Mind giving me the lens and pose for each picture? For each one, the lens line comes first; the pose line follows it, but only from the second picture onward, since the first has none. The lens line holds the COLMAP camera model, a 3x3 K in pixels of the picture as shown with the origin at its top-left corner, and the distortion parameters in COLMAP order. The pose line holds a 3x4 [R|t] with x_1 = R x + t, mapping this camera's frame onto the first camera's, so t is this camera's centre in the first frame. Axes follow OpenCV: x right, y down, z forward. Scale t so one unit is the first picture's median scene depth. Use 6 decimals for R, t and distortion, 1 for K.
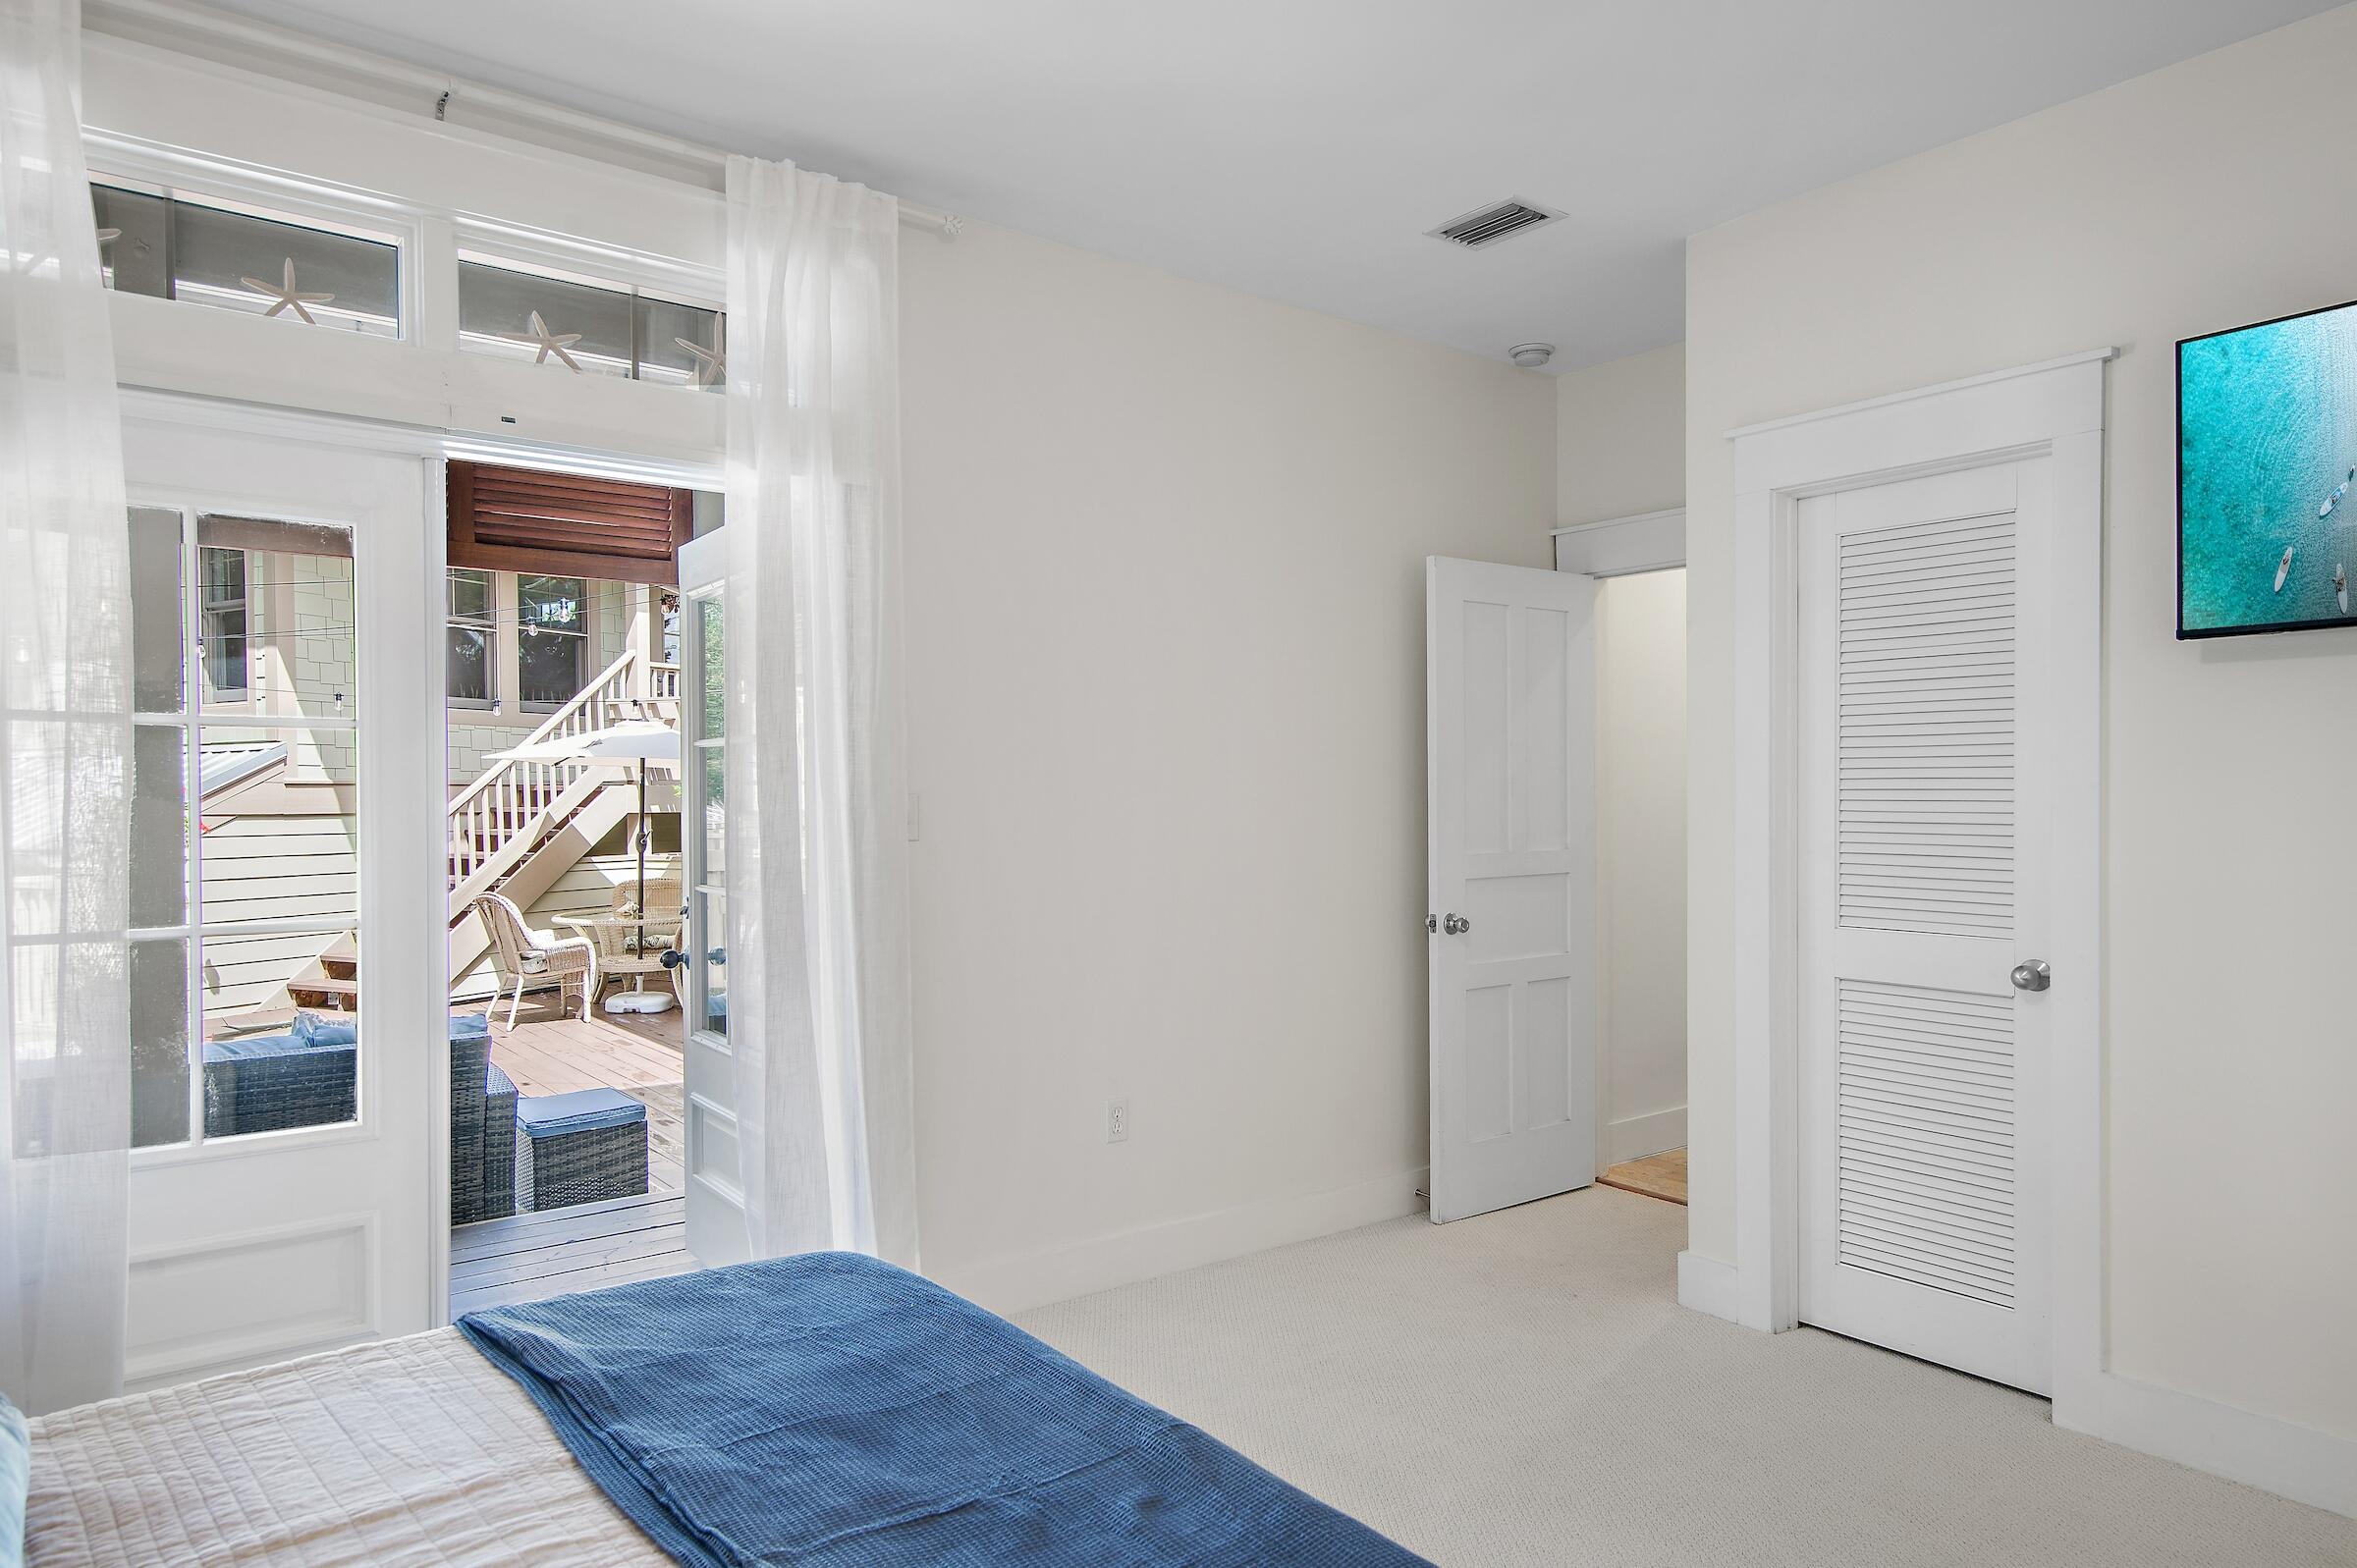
lens RADIAL K [[1490.6, 0, 1189.4], [0, 1490.6, 827.3], [0, 0, 1]] dist [0.033471, -0.000088]
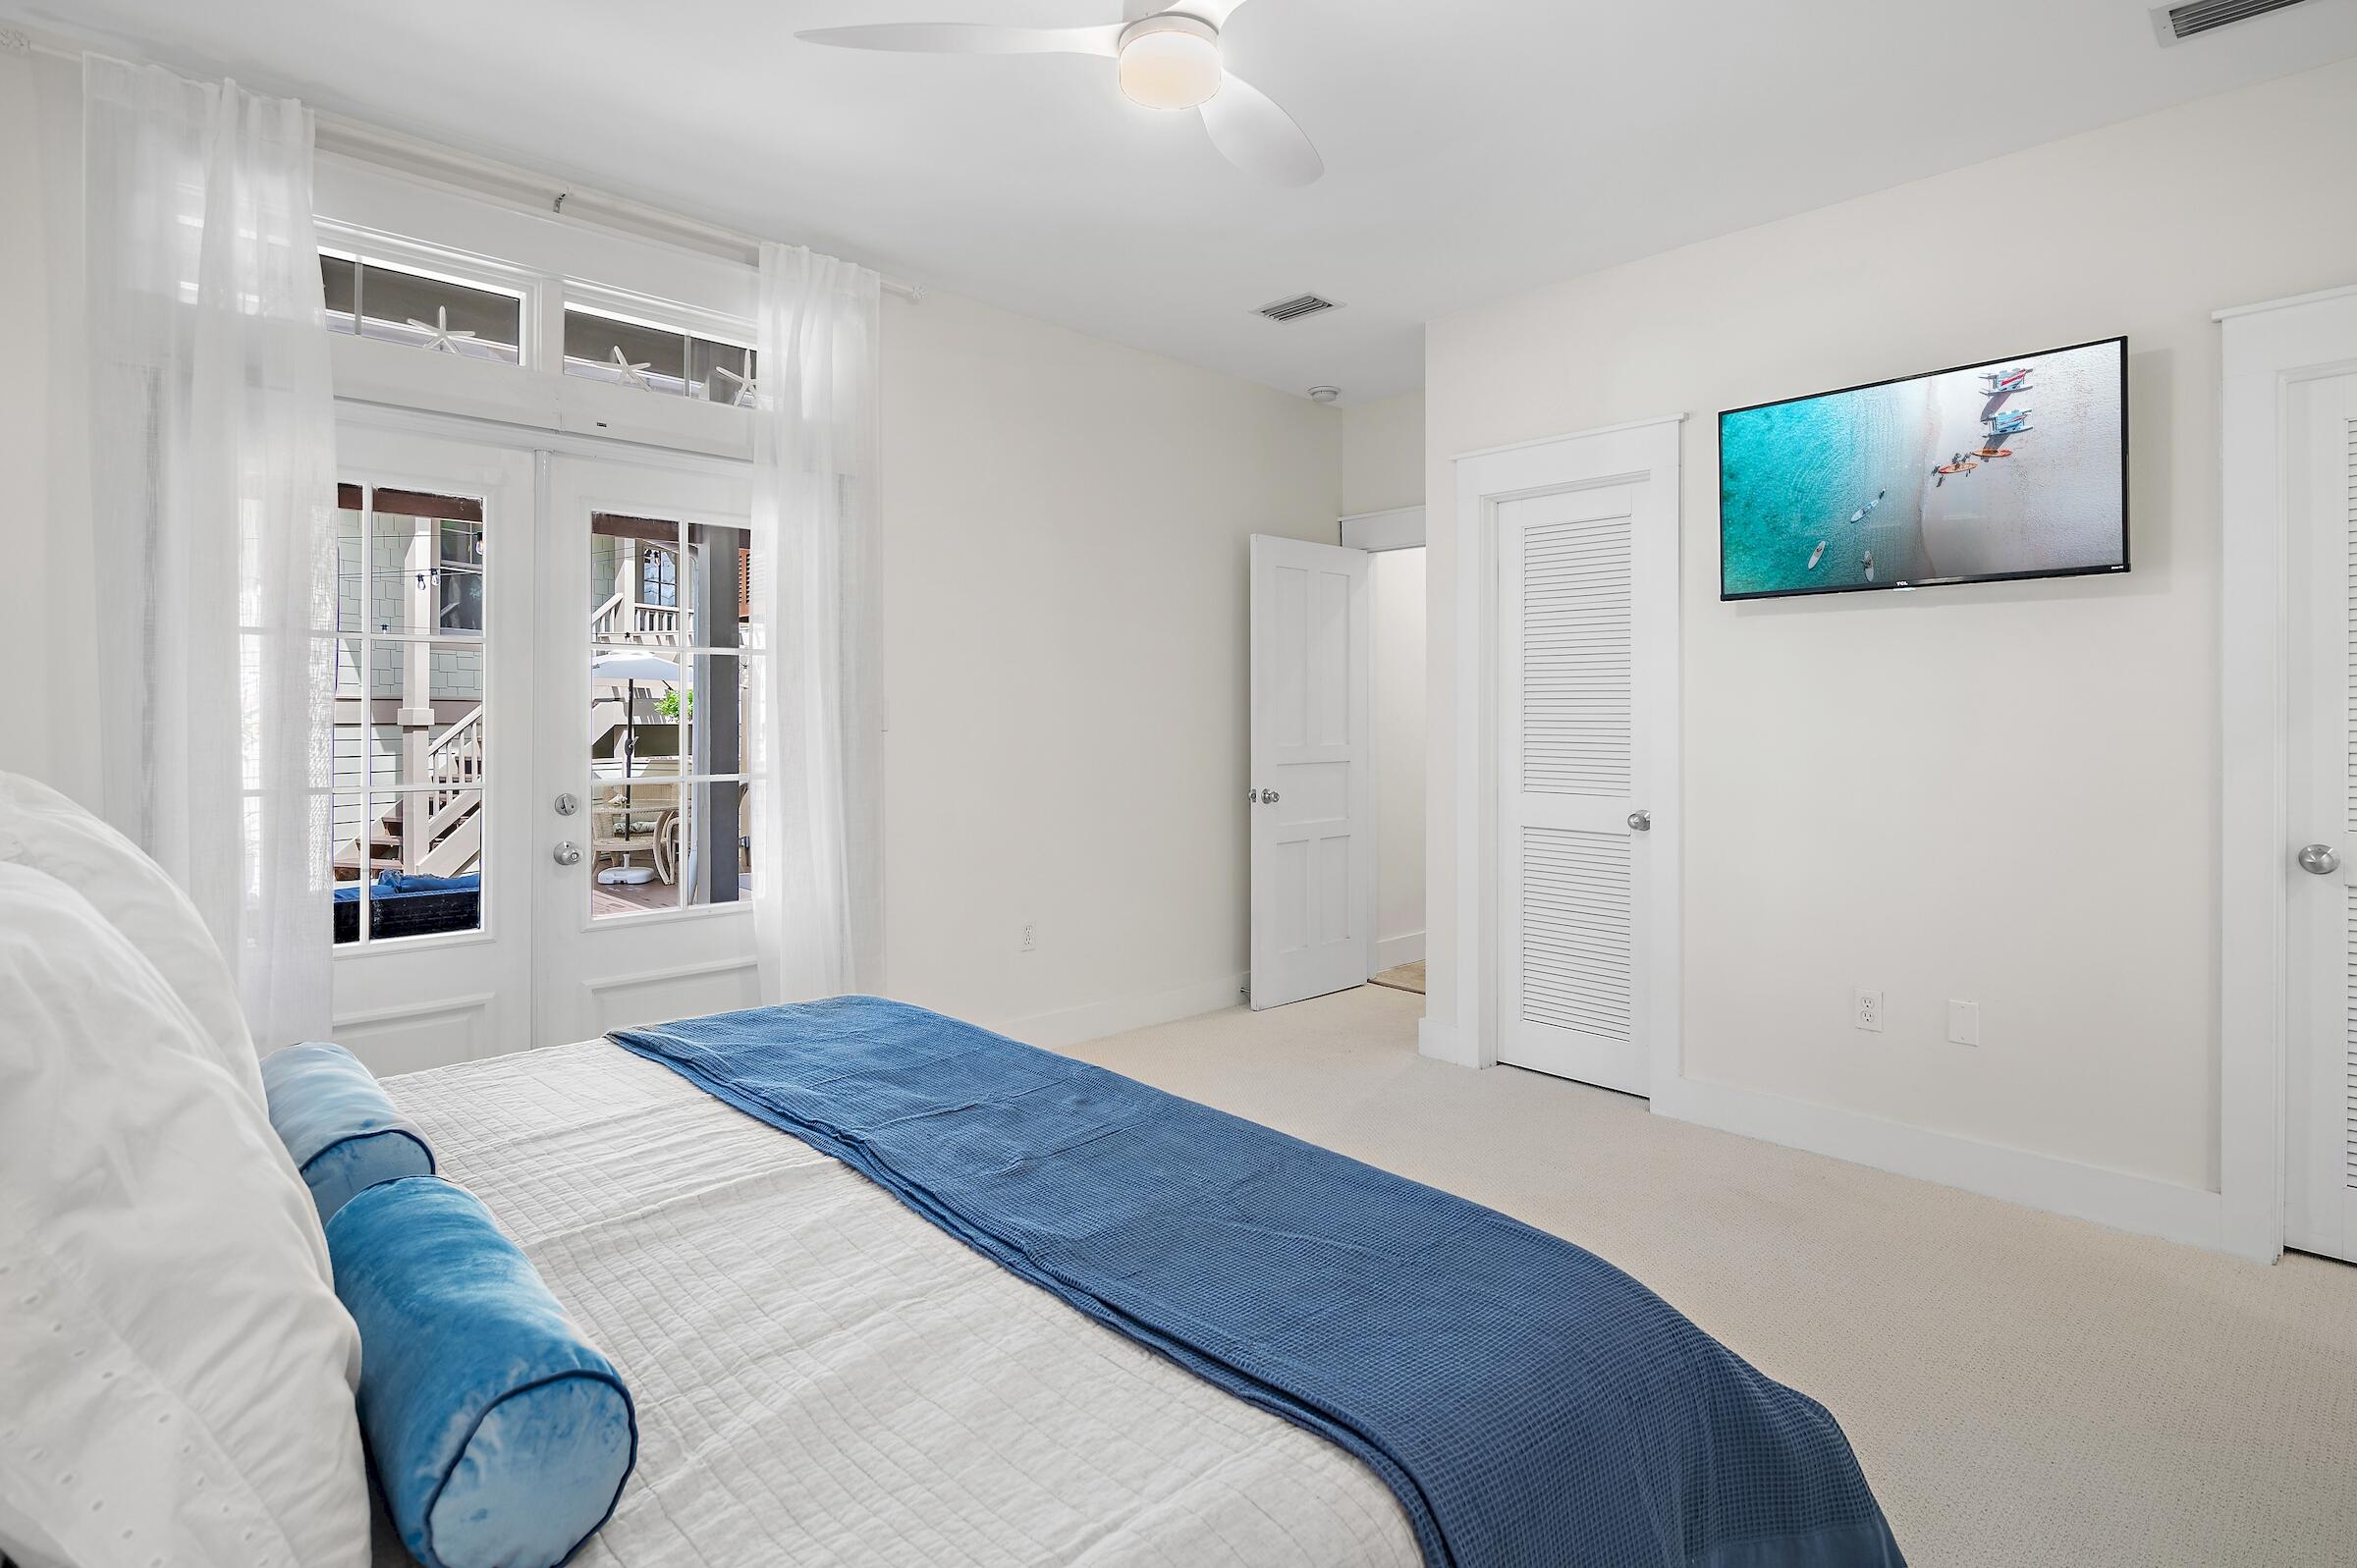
lens RADIAL K [[1183.9, 0, 1177.2], [0, 1183.9, 747.4], [0, 0, 1]] dist [0.005606, 0.000621]
pose [[0.995438, 0.004805, 0.095286, -0.020615], [-0.005147, 0.999981, 0.003342, 0.021582], [-0.095268, -0.003818, 0.995444, -0.139620]]
